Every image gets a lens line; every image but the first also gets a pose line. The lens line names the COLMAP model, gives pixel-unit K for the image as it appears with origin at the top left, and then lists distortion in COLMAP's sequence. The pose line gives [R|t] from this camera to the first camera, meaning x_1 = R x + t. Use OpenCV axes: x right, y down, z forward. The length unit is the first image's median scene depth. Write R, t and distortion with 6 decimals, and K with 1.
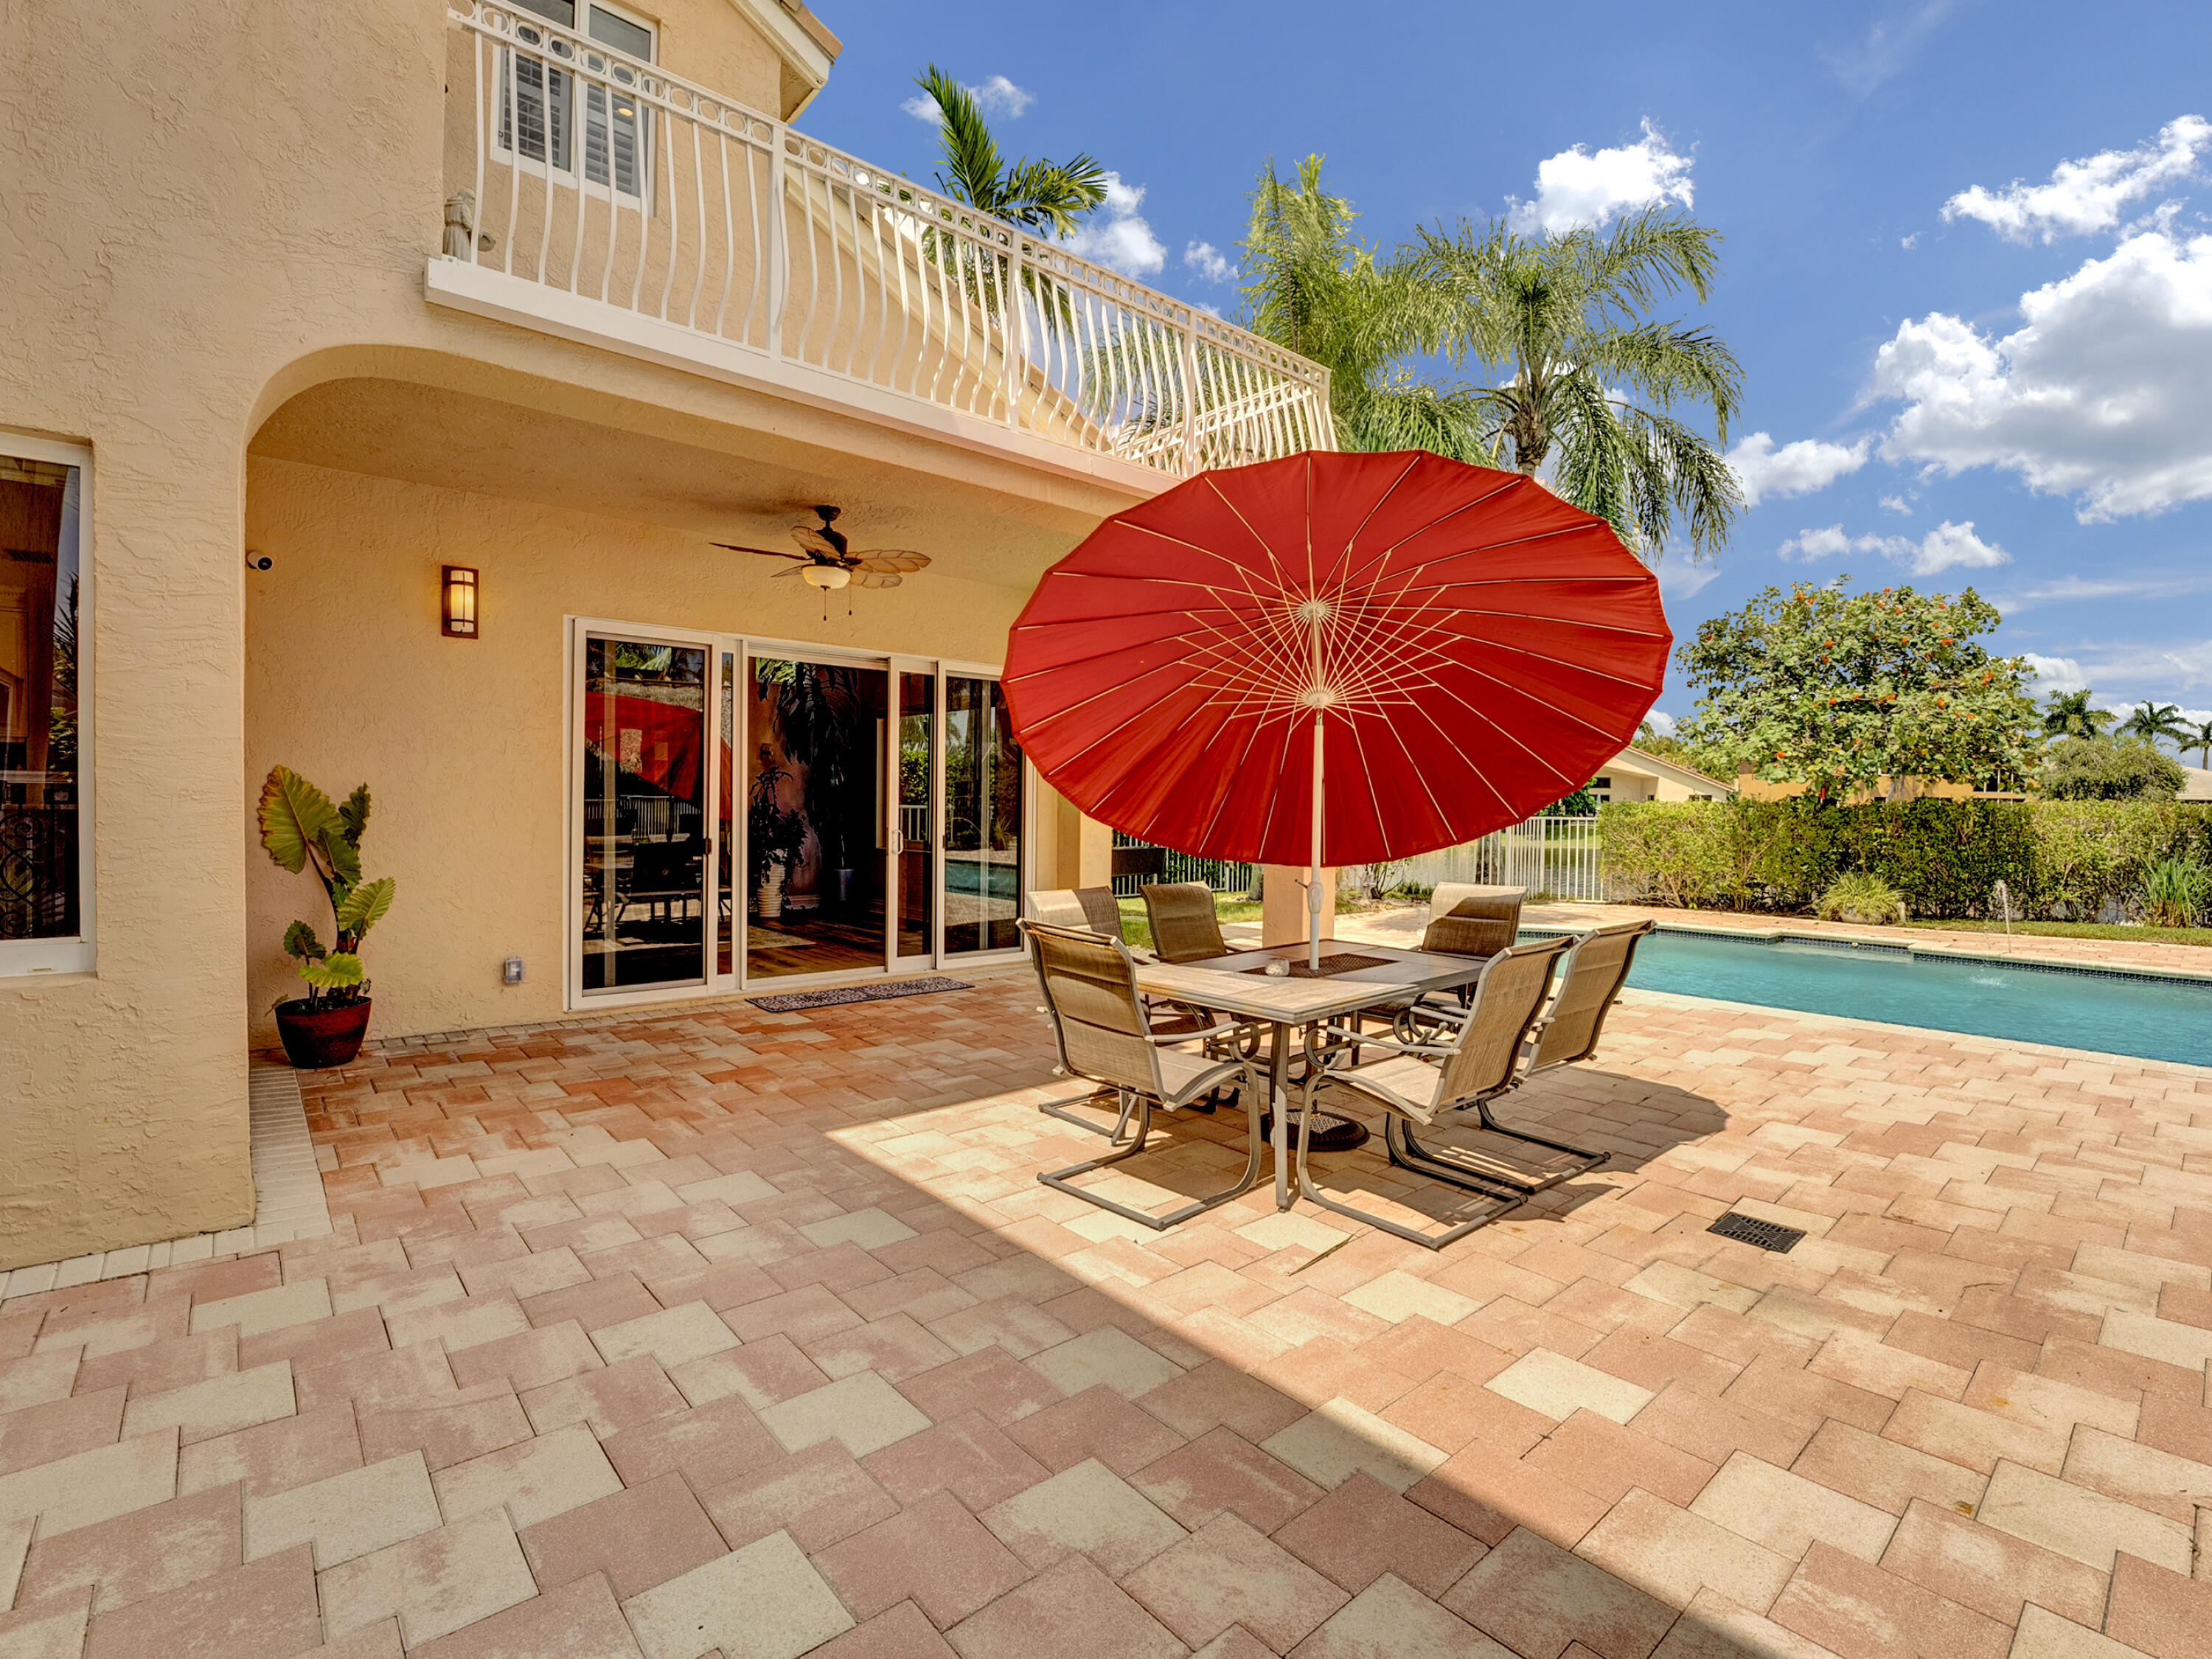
lens RADIAL K [[1029.7, 0, 1106.0], [0, 1029.7, 829.5], [0, 0, 1]] dist [-0.002759, -0.000150]
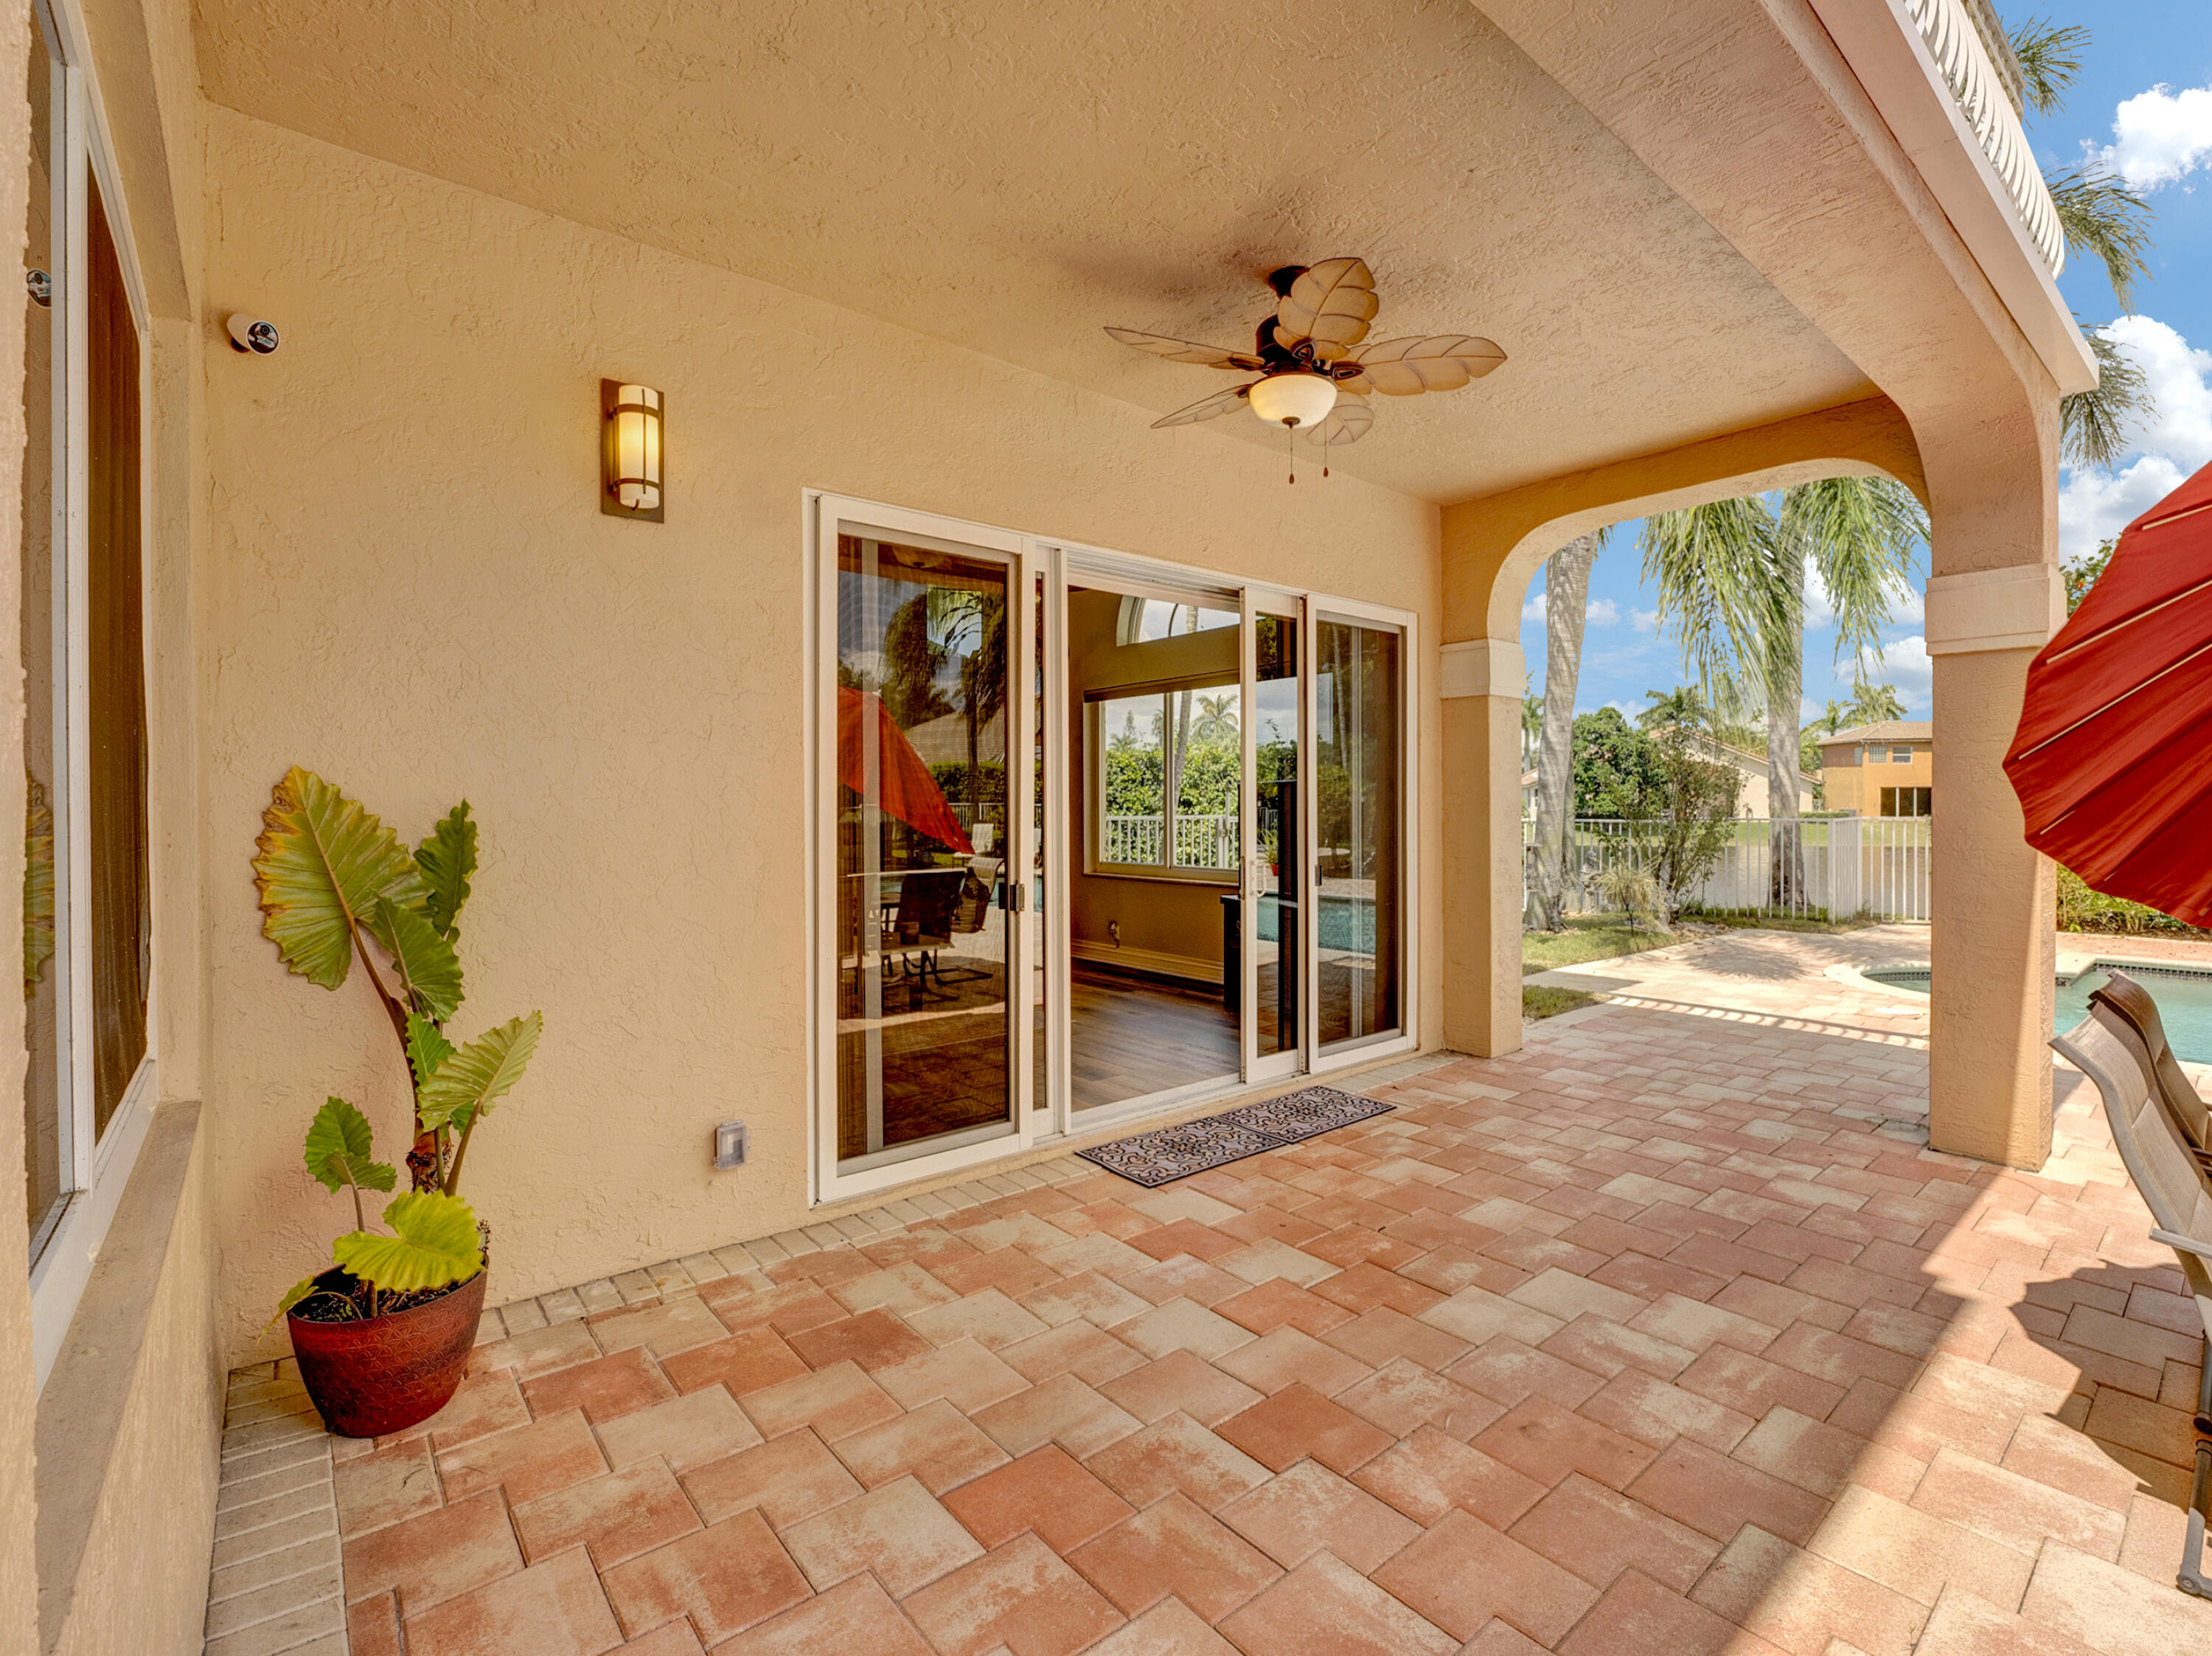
lens RADIAL K [[1026.8, 0, 1106.0], [0, 1026.8, 828.0], [0, 0, 1]] dist [-0.023313, -0.000165]
pose [[0.999524, -0.018853, -0.024407, -0.403484], [0.018626, 0.999781, -0.009506, -0.021693], [0.024581, 0.009047, 0.999657, 0.522578]]
